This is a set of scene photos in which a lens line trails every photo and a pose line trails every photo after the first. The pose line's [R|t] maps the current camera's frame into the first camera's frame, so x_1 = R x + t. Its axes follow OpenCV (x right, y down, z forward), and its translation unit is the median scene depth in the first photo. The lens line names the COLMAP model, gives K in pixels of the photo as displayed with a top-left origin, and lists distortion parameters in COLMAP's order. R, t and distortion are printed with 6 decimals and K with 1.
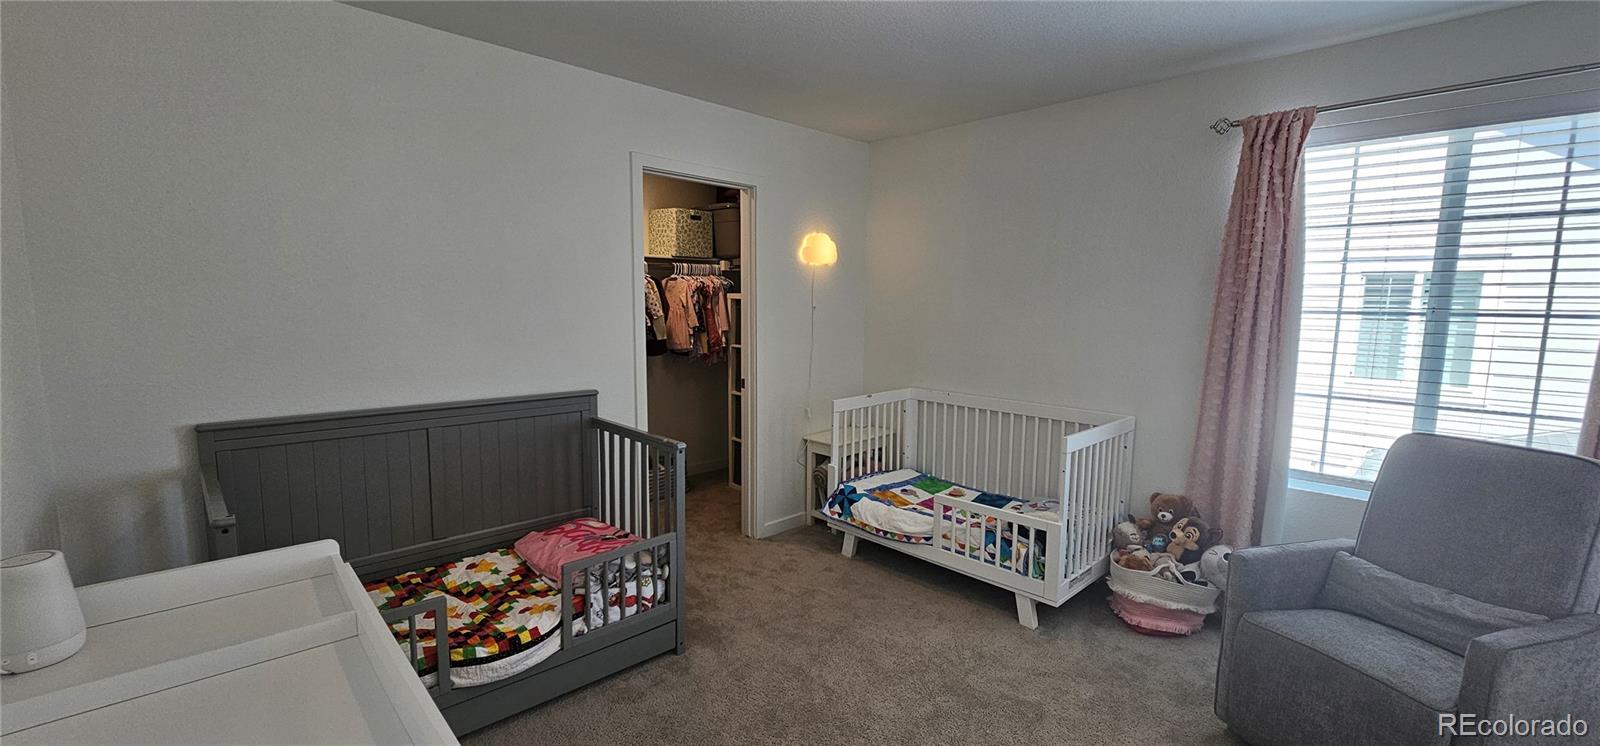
lens RADIAL K [[646.1, 0, 803.8], [0, 646.1, 381.4], [0, 0, 1]] dist [0.006849, -0.003034]
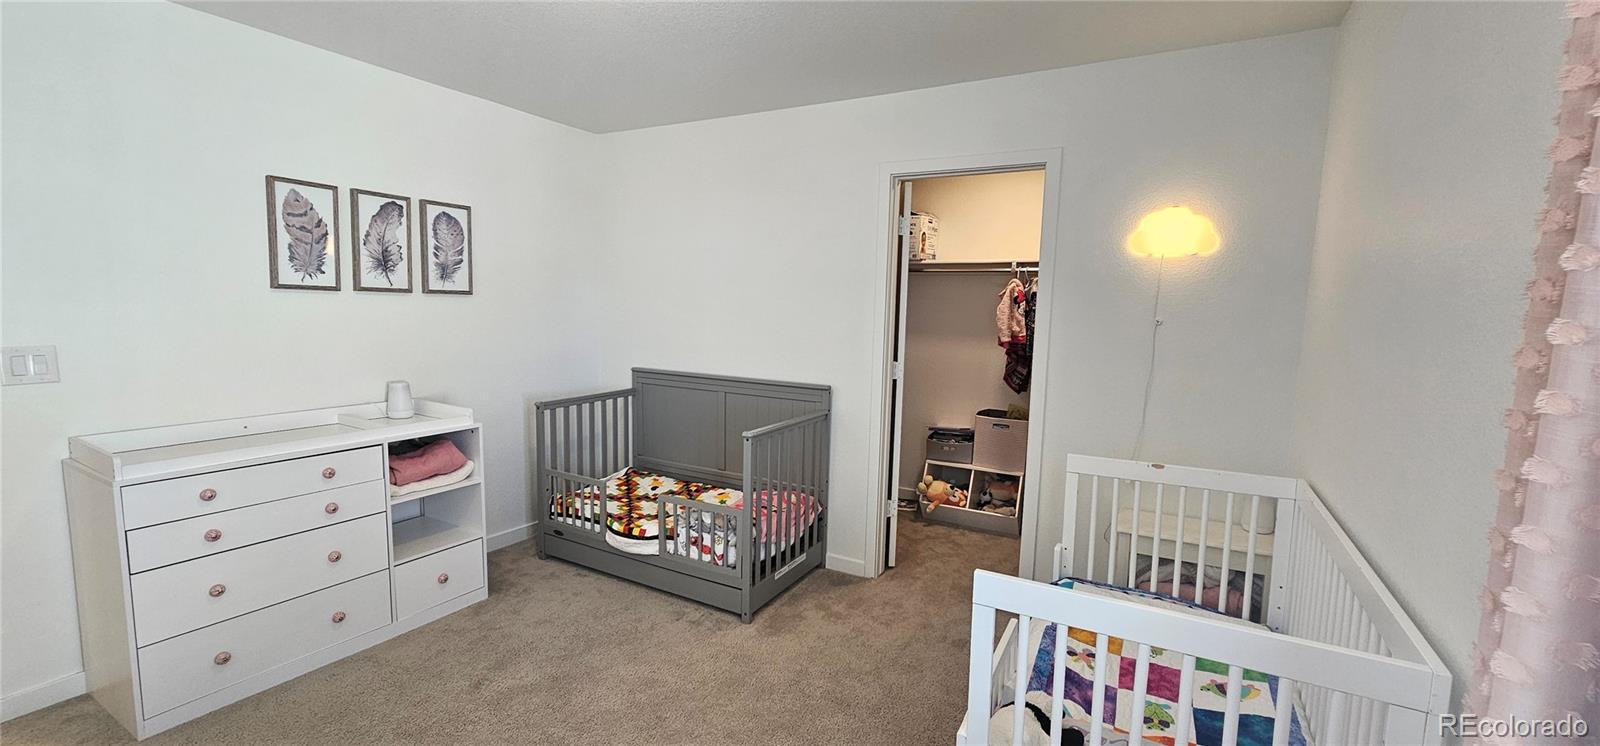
lens RADIAL K [[646.1, 0, 800.7], [0, 646.1, 378.3], [0, 0, 1]] dist [0.006849, -0.003034]
pose [[0.282862, 0.100778, -0.953852, 0.819980], [-0.135830, 0.988652, 0.064175, -0.074608], [0.949494, 0.111409, 0.293340, 0.694962]]
